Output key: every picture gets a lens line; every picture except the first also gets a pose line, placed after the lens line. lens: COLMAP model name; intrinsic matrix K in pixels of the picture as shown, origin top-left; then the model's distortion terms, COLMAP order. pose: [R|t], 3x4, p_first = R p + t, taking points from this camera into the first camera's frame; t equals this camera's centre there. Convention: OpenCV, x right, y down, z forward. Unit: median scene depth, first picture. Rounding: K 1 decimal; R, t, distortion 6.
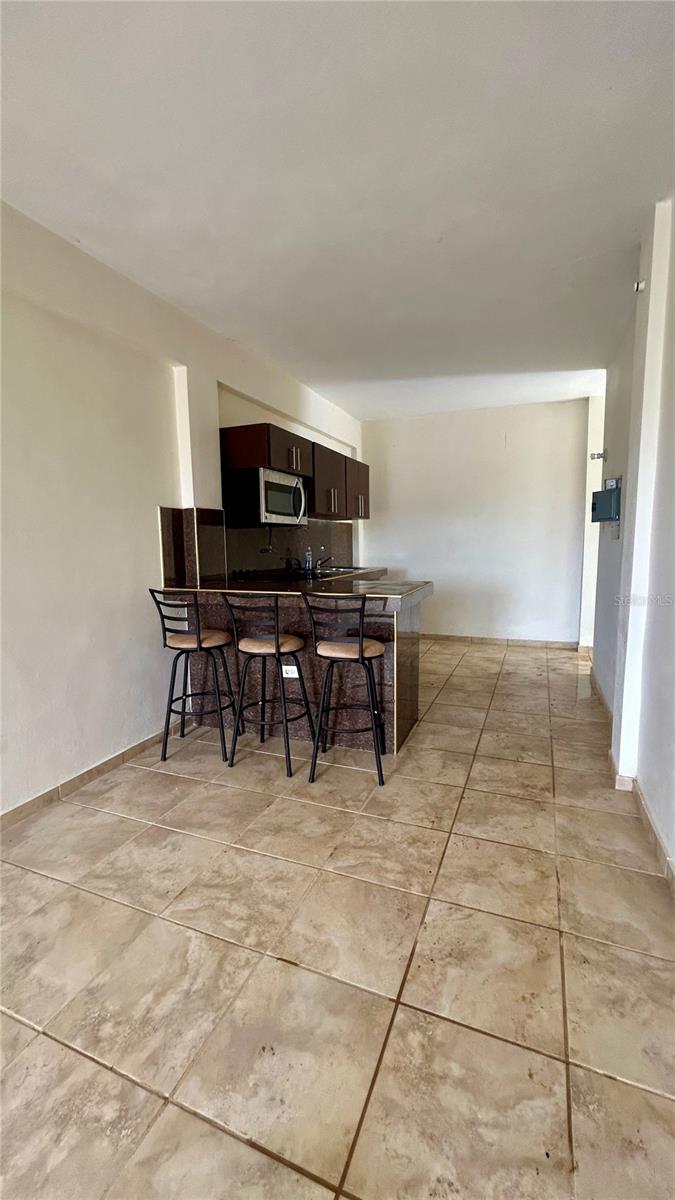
lens RADIAL K [[488.9, 0, 341.8], [0, 488.9, 603.4], [0, 0, 1]] dist [-0.003159, 0.001998]
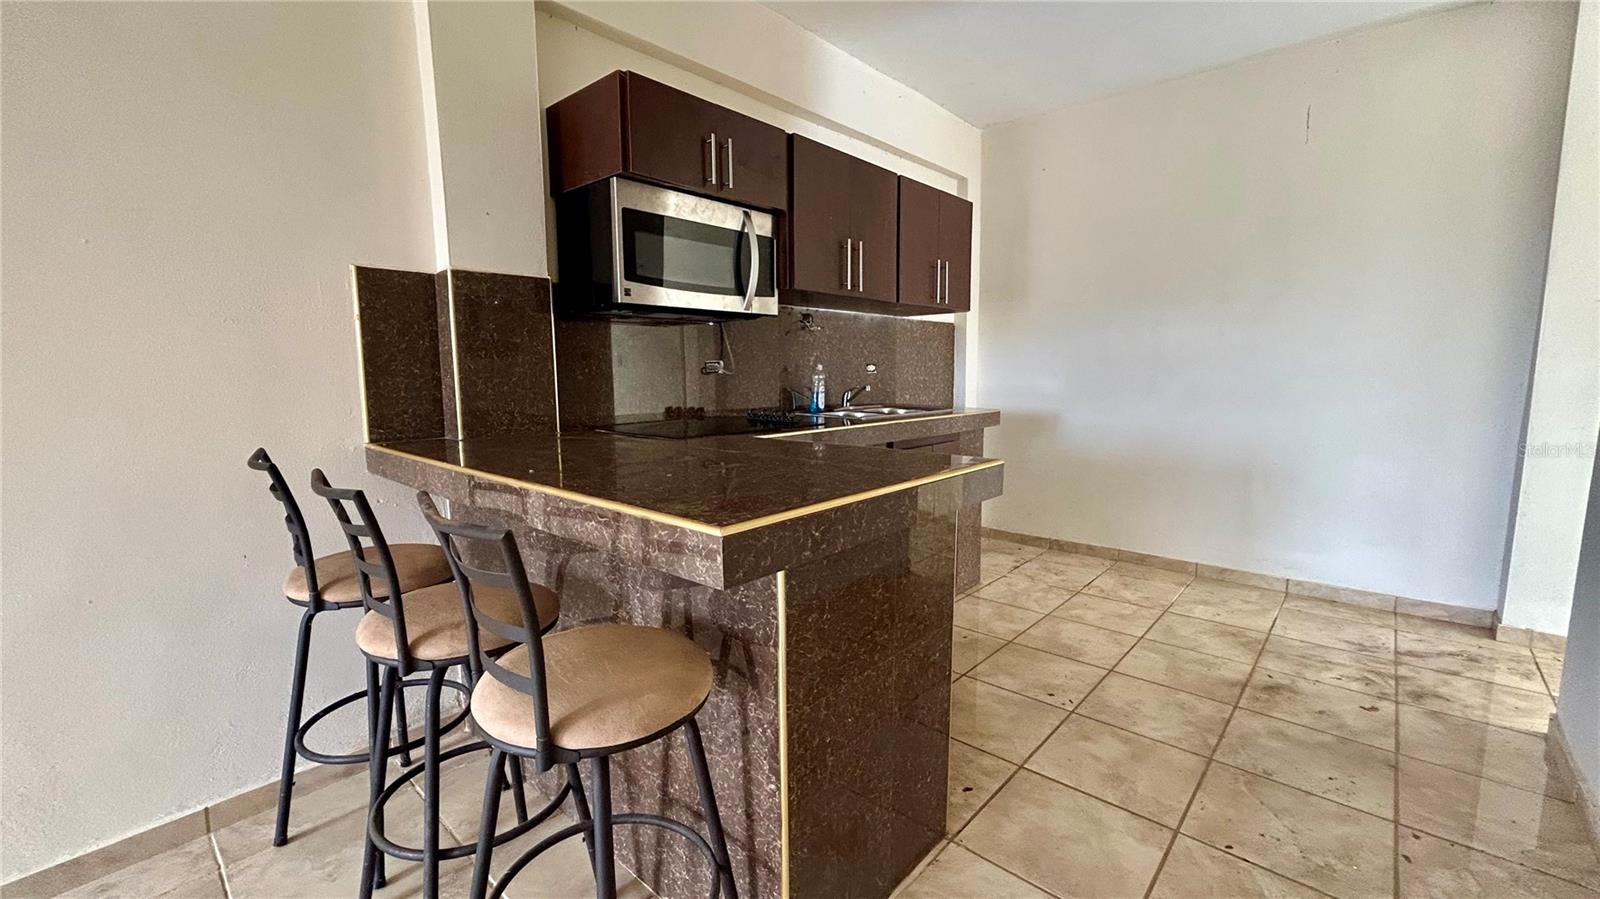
lens RADIAL K [[651.8, 0, 804.5], [0, 651.8, 448.8], [0, 0, 1]] dist [-0.003159, 0.001998]
pose [[0.939688, 0.051976, -0.338060, 0.168399], [-0.051207, 0.998625, 0.011200, -0.039990], [0.338177, 0.006787, 0.941058, 0.411467]]
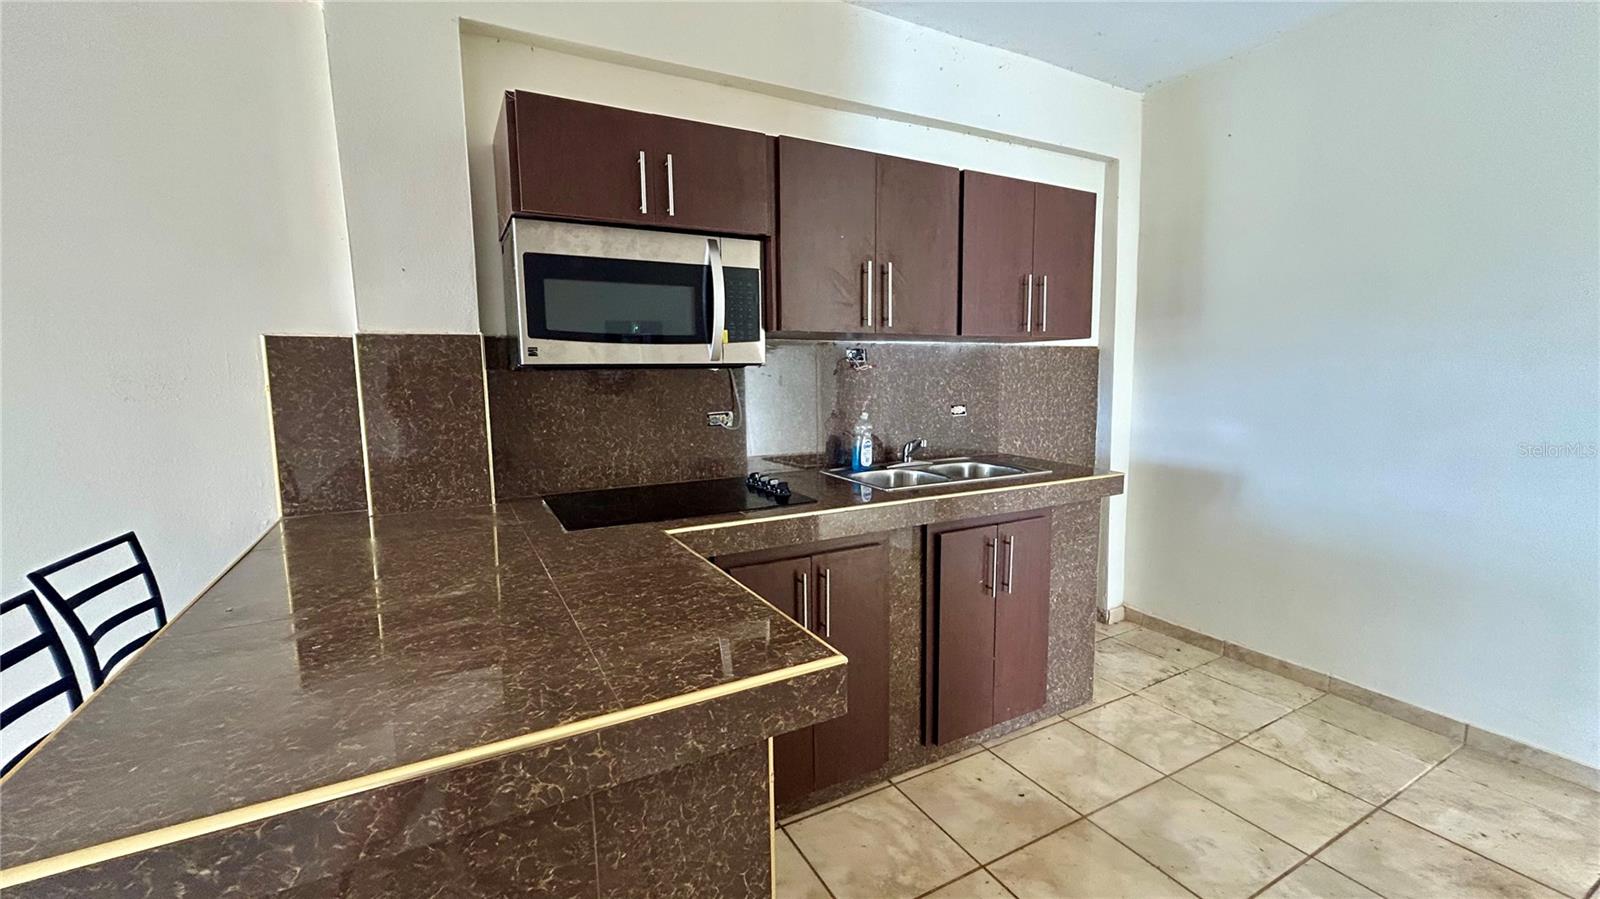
lens RADIAL K [[651.8, 0, 799.5], [0, 651.8, 449.4], [0, 0, 1]] dist [-0.003159, 0.001998]
pose [[0.769462, 0.083669, -0.633189, 0.269922], [-0.081537, 0.996139, 0.032543, -0.110555], [0.633467, 0.026588, 0.773313, 0.614650]]
